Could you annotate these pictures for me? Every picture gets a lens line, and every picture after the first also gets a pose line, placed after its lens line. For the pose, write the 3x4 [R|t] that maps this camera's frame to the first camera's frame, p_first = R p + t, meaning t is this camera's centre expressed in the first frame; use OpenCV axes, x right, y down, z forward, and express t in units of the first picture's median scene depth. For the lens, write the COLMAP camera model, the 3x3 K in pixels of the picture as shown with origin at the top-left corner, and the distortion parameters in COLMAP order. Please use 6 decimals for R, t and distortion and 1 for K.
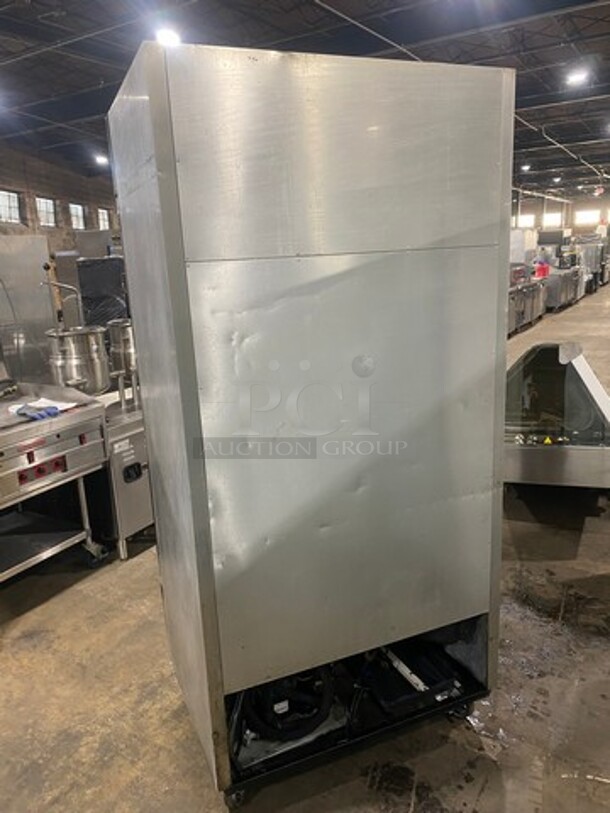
lens RADIAL K [[619.4, 0, 305.0], [0, 619.4, 406.5], [0, 0, 1]] dist [0.002212, -0.003102]
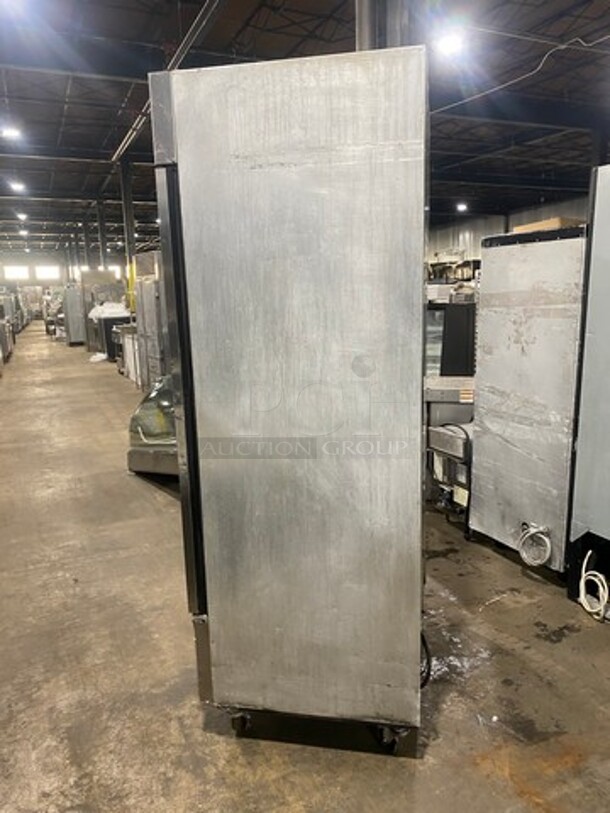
lens RADIAL K [[619.4, 0, 305.0], [0, 619.4, 406.5], [0, 0, 1]] dist [0.002212, -0.003102]
pose [[0.558511, -0.116316, 0.821302, -0.800382], [0.209529, 0.977794, -0.004007, 0.038266], [-0.802598, 0.174325, 0.570480, 0.343148]]
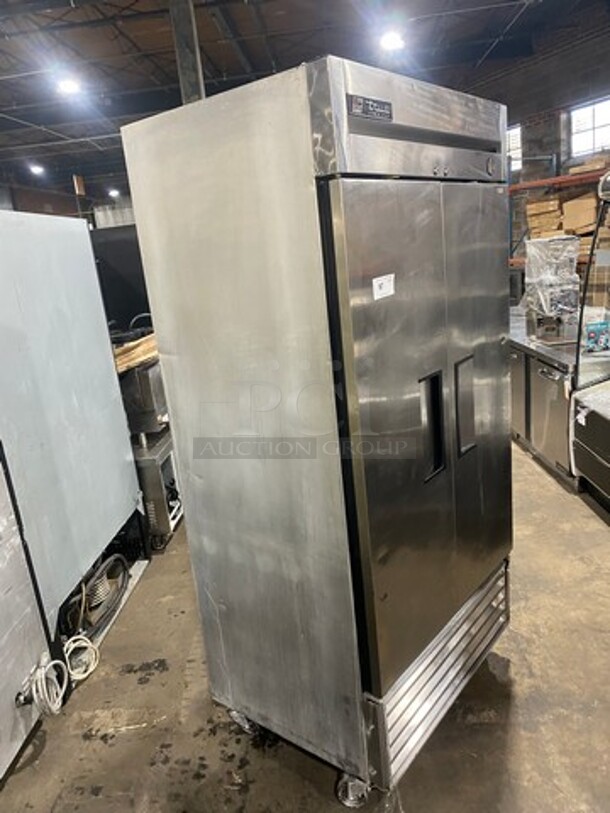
lens RADIAL K [[605.7, 0, 305.0], [0, 605.7, 406.5], [0, 0, 1]] dist [-0.008603, -0.006549]
pose [[-0.859932, 0.256909, -0.441039, 0.432334], [0.020600, 0.880855, 0.472938, -0.406070], [0.509994, 0.397609, -0.762767, 1.480878]]
